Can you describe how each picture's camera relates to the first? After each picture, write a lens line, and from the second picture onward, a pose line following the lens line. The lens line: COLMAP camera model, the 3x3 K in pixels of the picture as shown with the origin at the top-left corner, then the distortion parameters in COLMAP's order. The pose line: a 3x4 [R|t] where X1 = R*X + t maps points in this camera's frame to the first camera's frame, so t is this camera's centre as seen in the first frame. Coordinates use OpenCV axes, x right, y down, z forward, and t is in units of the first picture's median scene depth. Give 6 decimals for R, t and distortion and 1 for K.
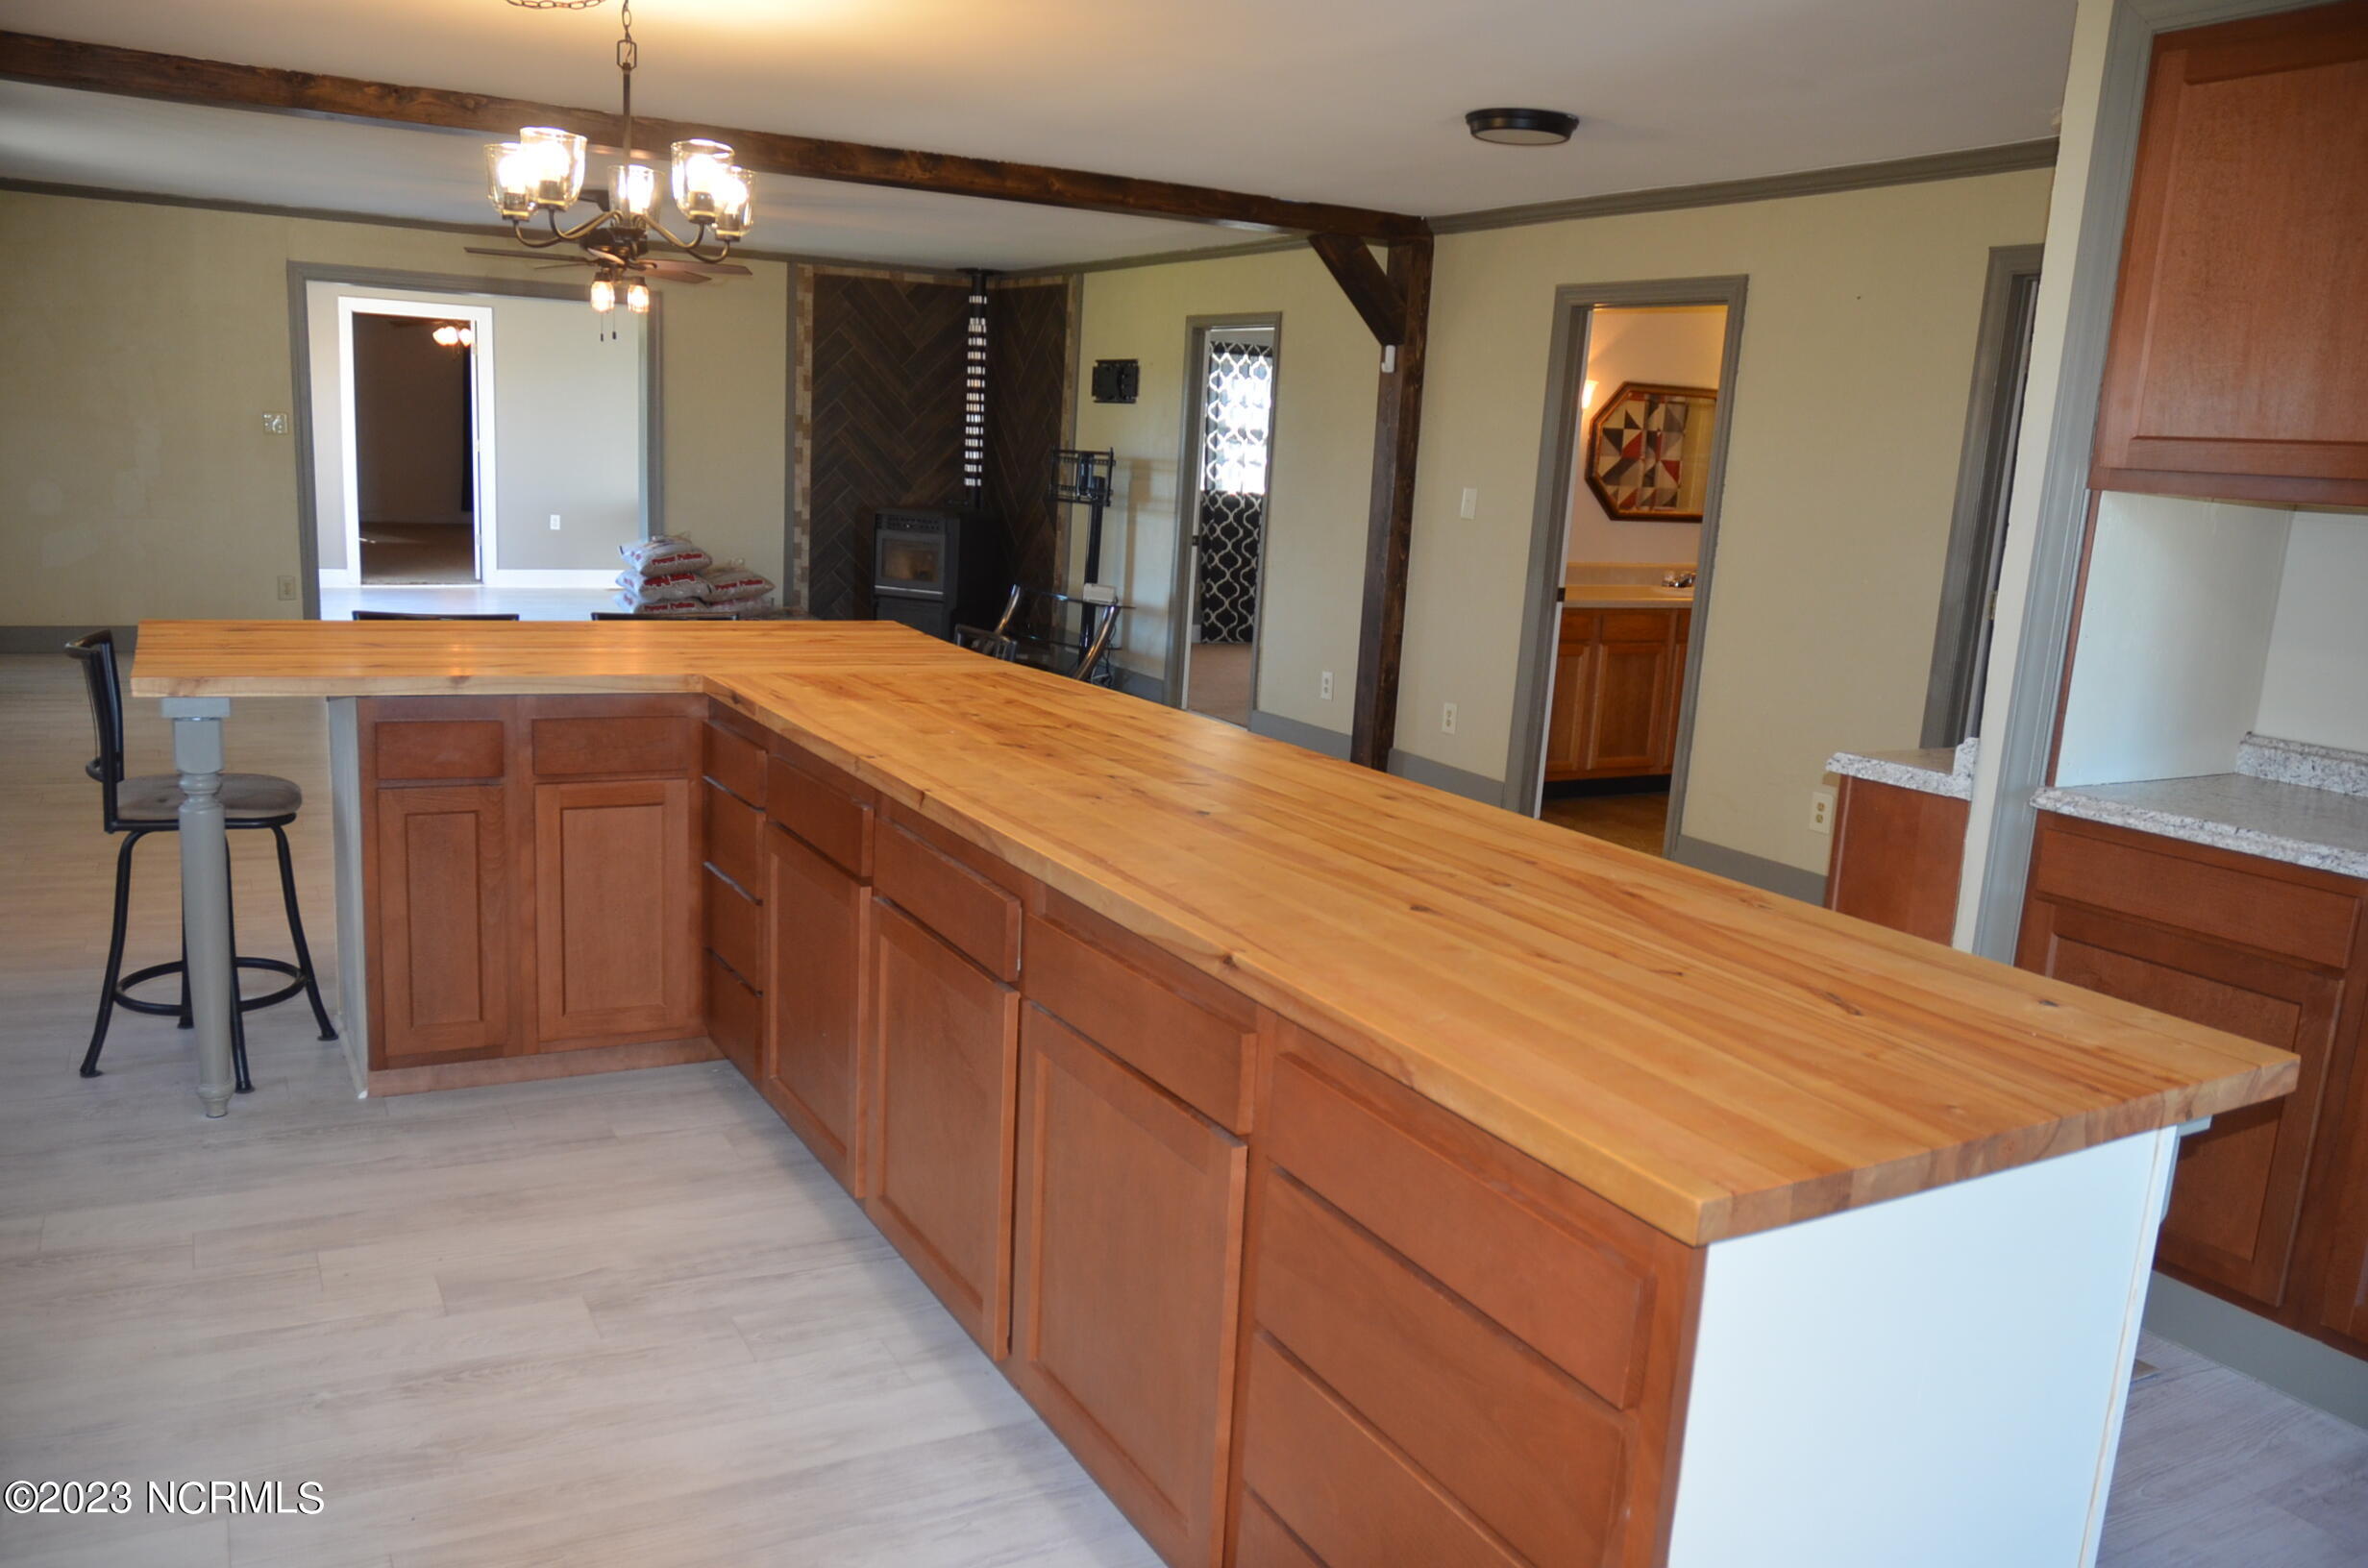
lens RADIAL K [[1787.3, 0, 1177.8], [0, 1787.3, 792.6], [0, 0, 1]] dist [-0.045640, 0.008023]
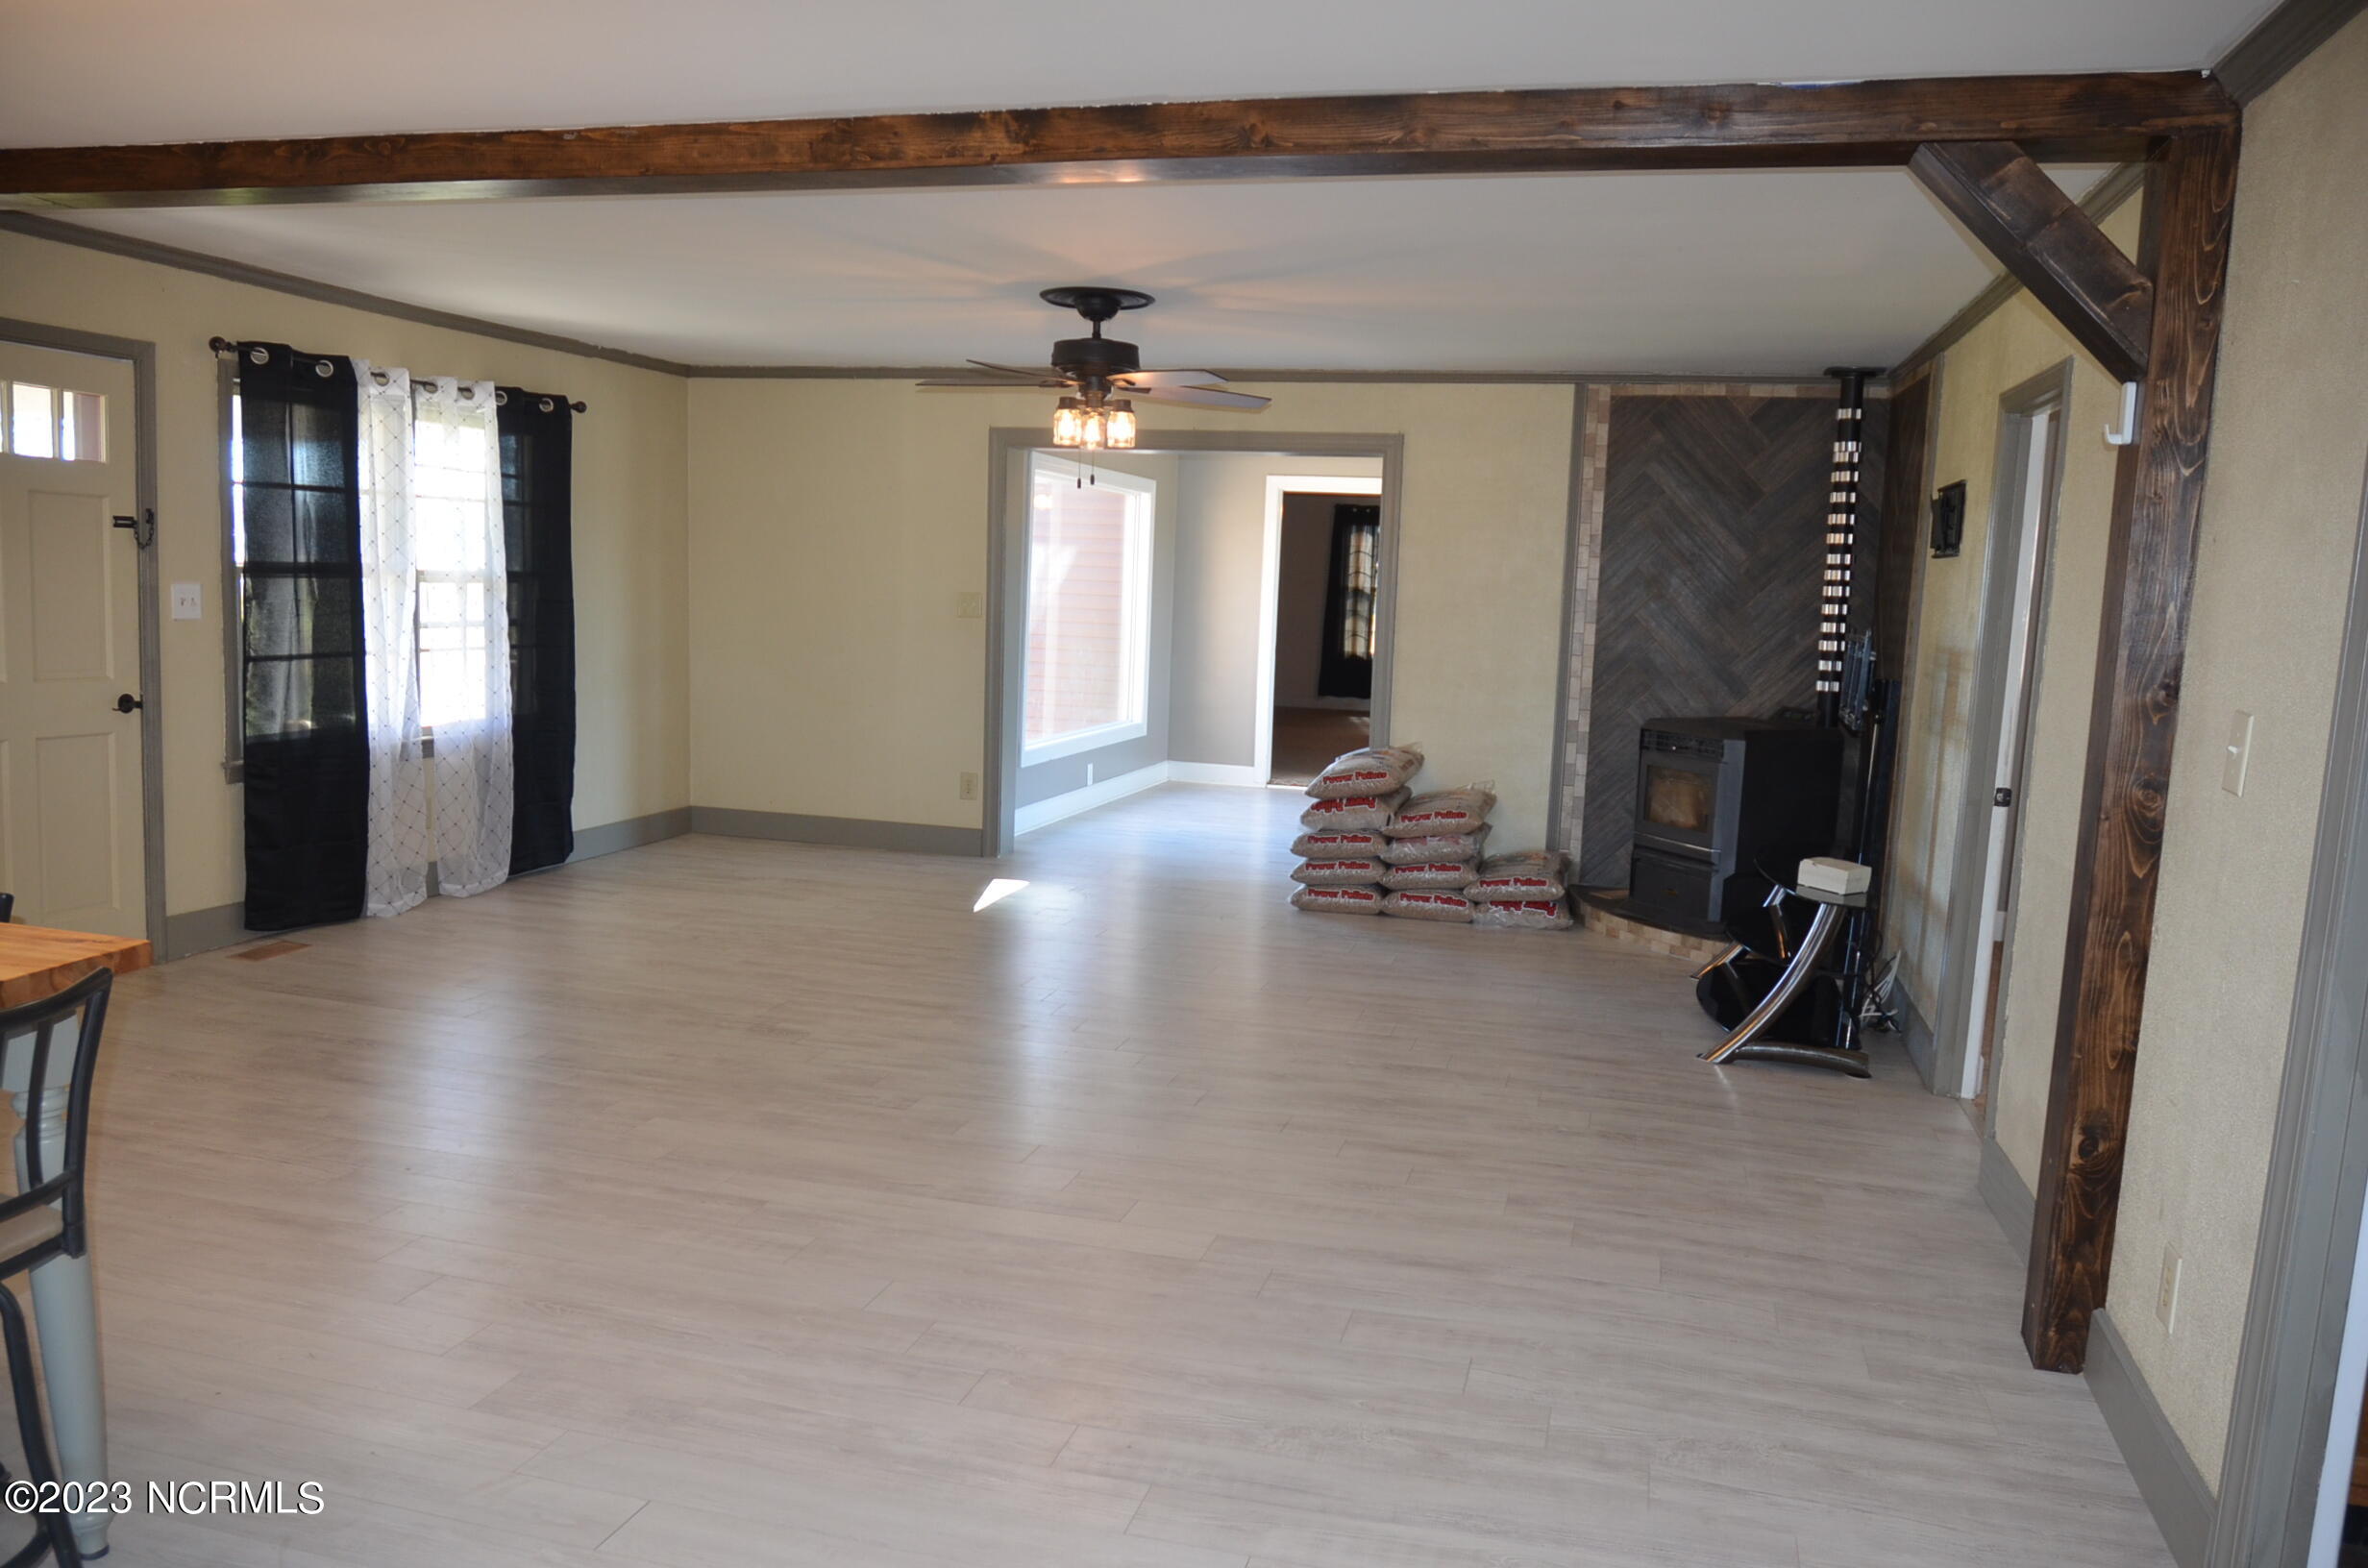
lens RADIAL K [[1787.3, 0, 1130.7], [0, 1787.3, 786.1], [0, 0, 1]] dist [-0.045640, 0.008023]
pose [[0.708094, 0.055254, -0.703953, 0.171133], [-0.135562, 0.989027, -0.058730, -0.065189], [0.692983, 0.137016, 0.707815, 0.368073]]
